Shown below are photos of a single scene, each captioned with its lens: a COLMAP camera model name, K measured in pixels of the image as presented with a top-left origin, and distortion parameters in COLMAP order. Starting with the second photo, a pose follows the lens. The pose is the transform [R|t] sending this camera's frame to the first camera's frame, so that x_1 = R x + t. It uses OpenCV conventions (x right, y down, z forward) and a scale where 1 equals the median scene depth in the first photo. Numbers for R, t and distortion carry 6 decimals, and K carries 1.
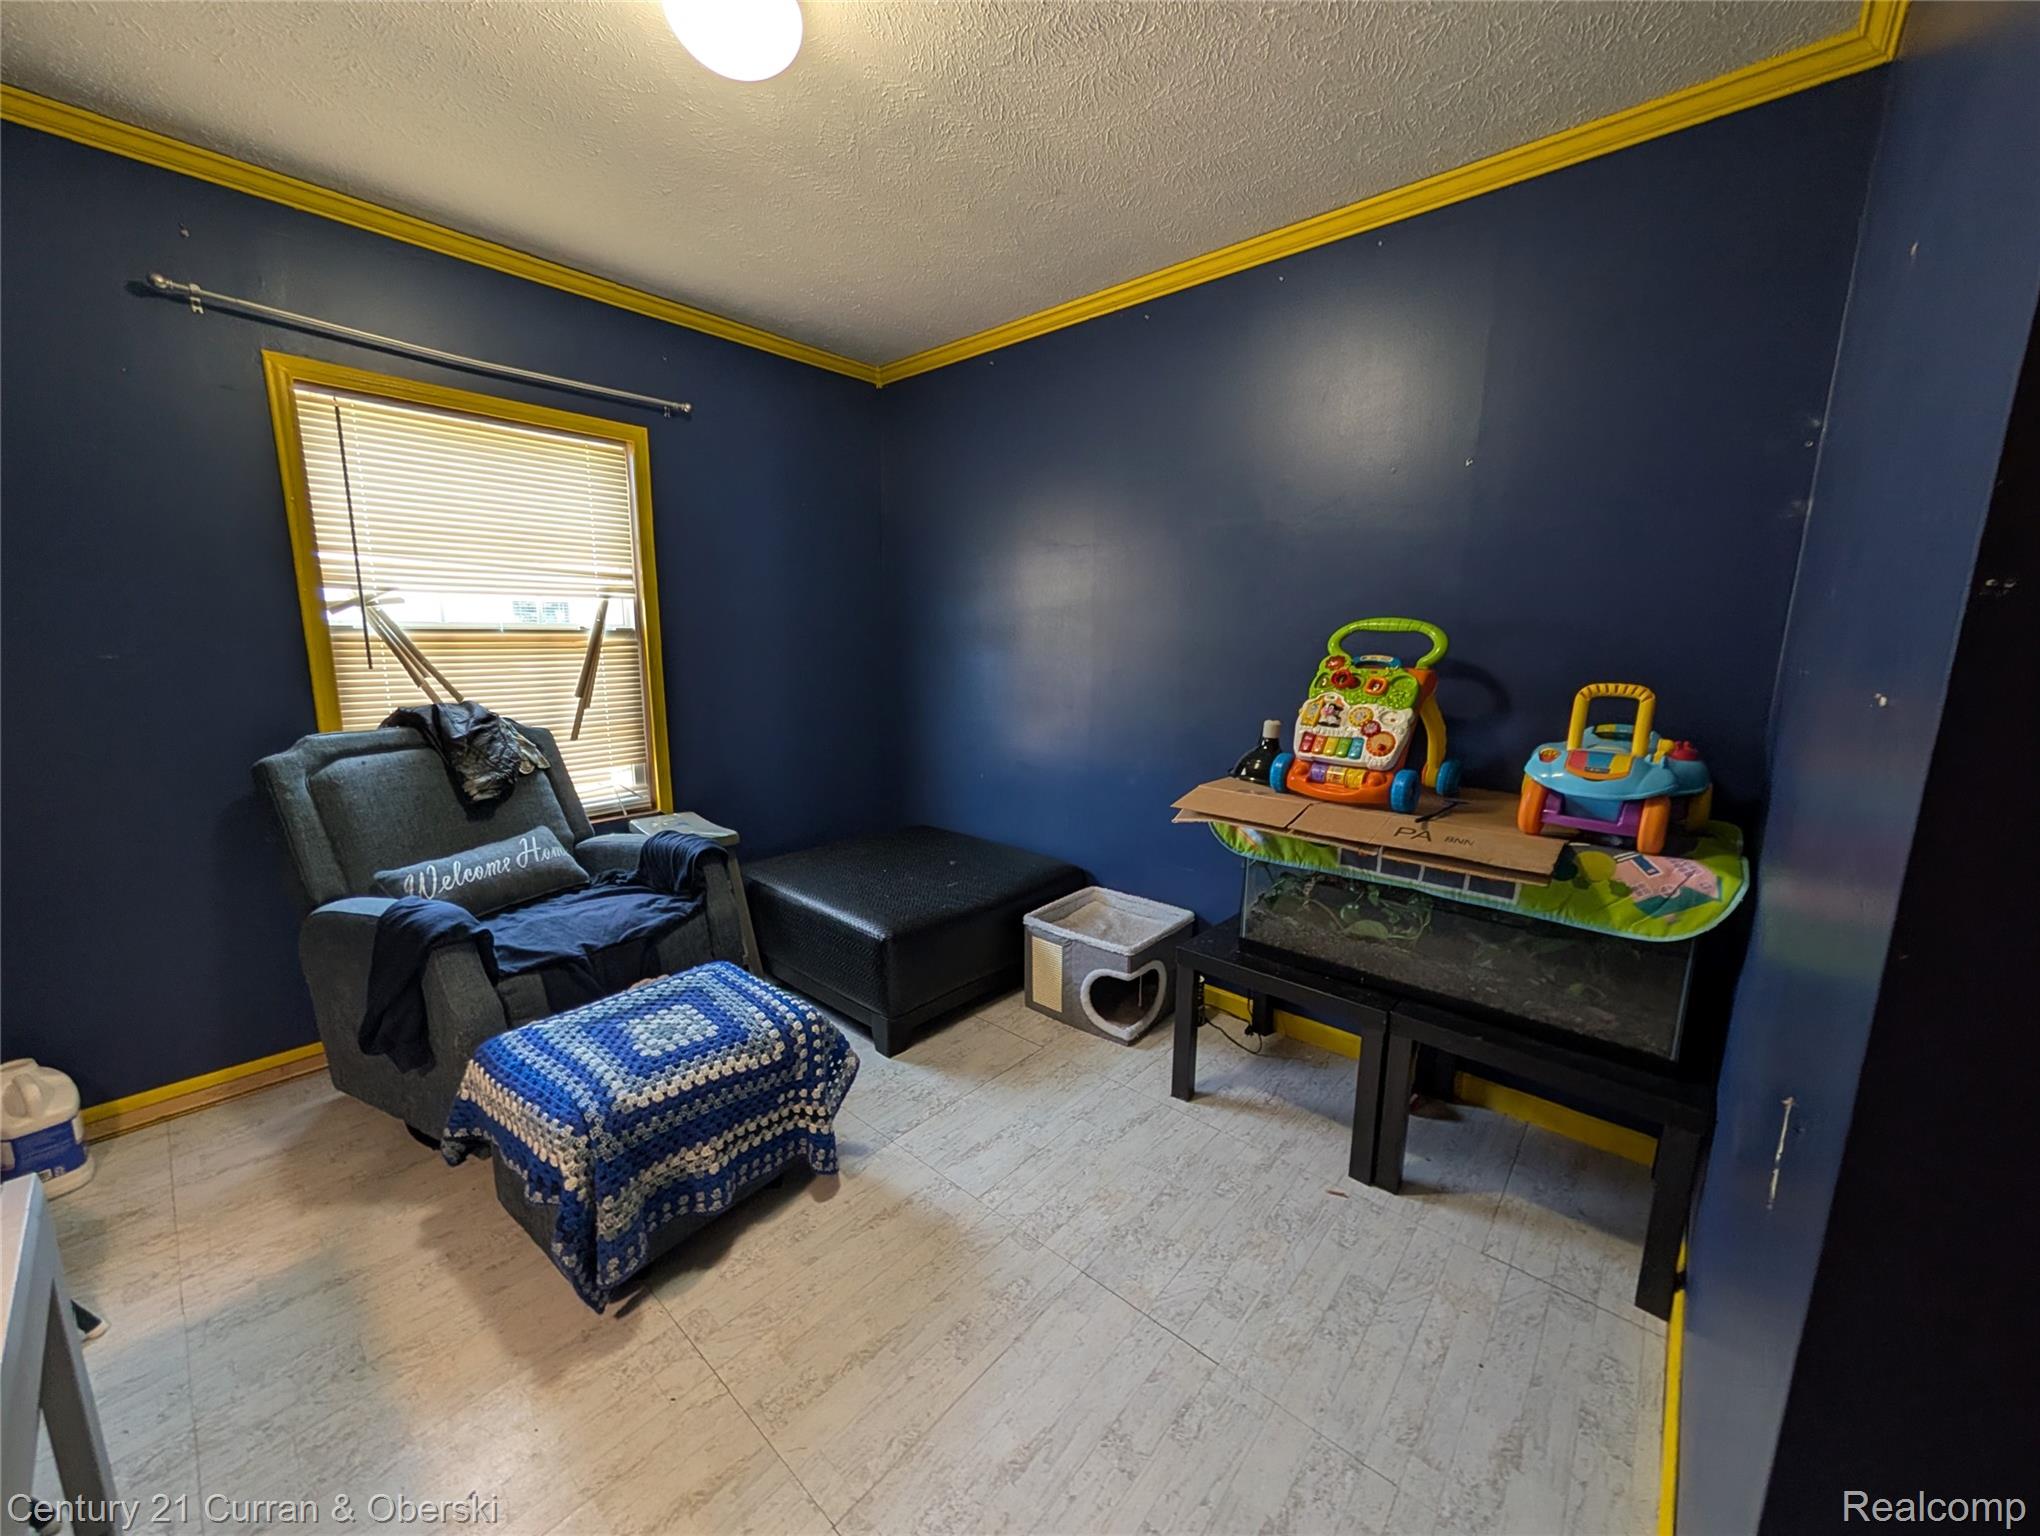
lens RADIAL K [[785.1, 0, 1020.0], [0, 785.1, 768.0], [0, 0, 1]] dist [0.000442, 0.000402]
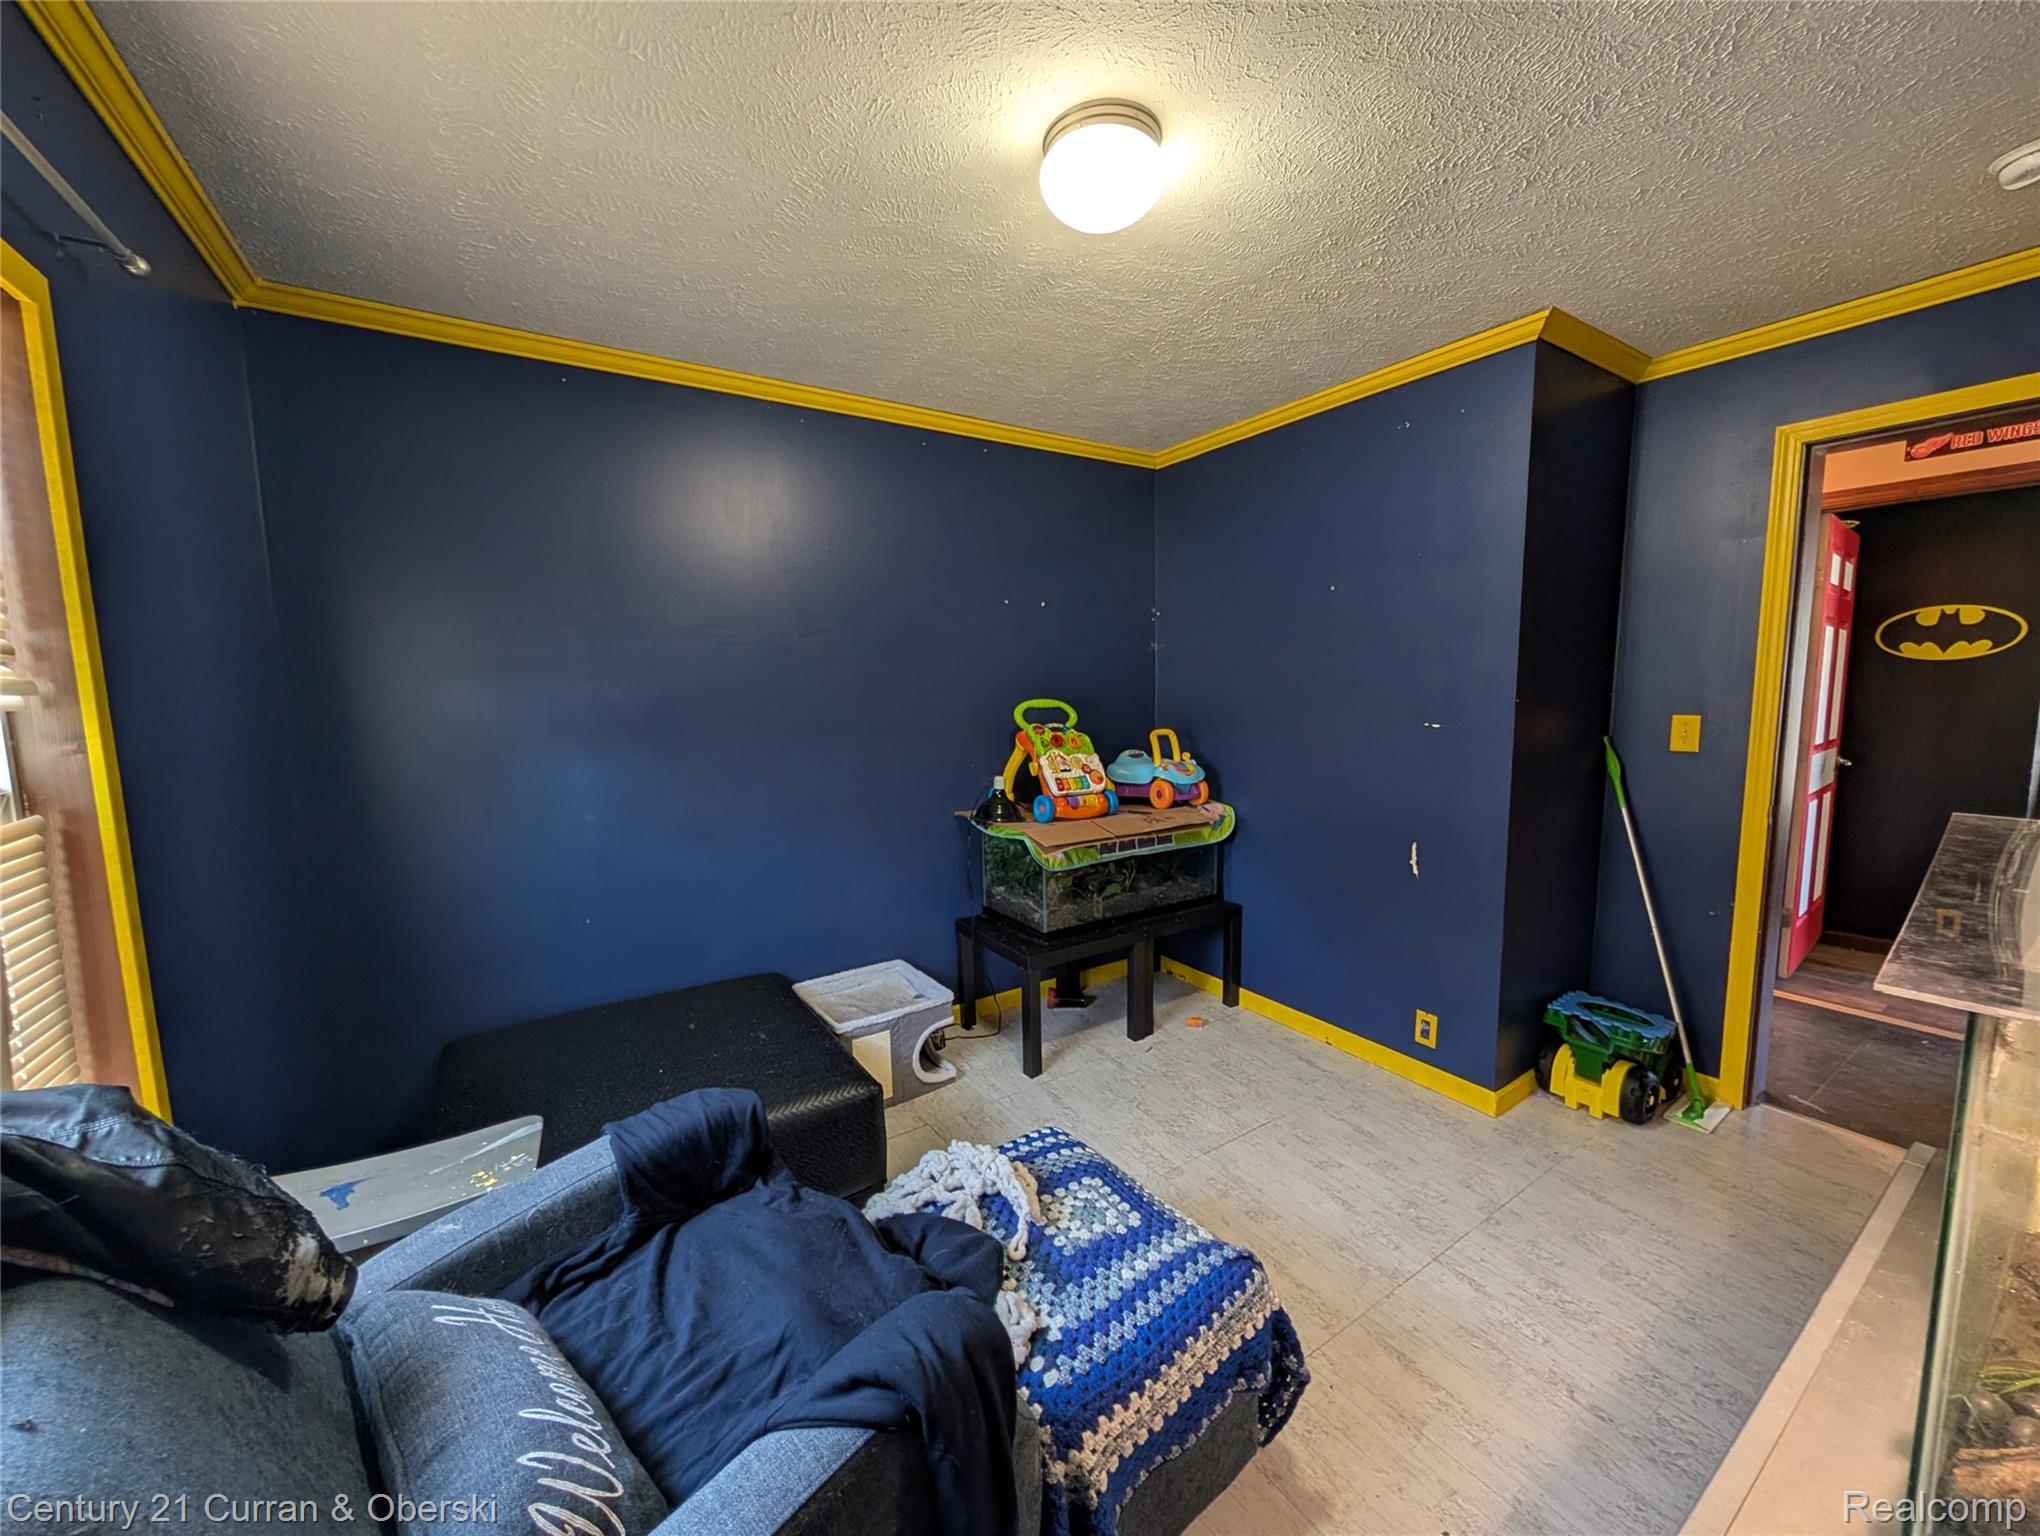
lens RADIAL K [[785.1, 0, 1020.0], [0, 785.1, 768.0], [0, 0, 1]] dist [0.000442, 0.000402]
pose [[0.250319, -0.121643, 0.960491, -1.098132], [0.187205, 0.979434, 0.075253, -0.193216], [-0.949892, 0.160972, 0.267943, 0.683484]]
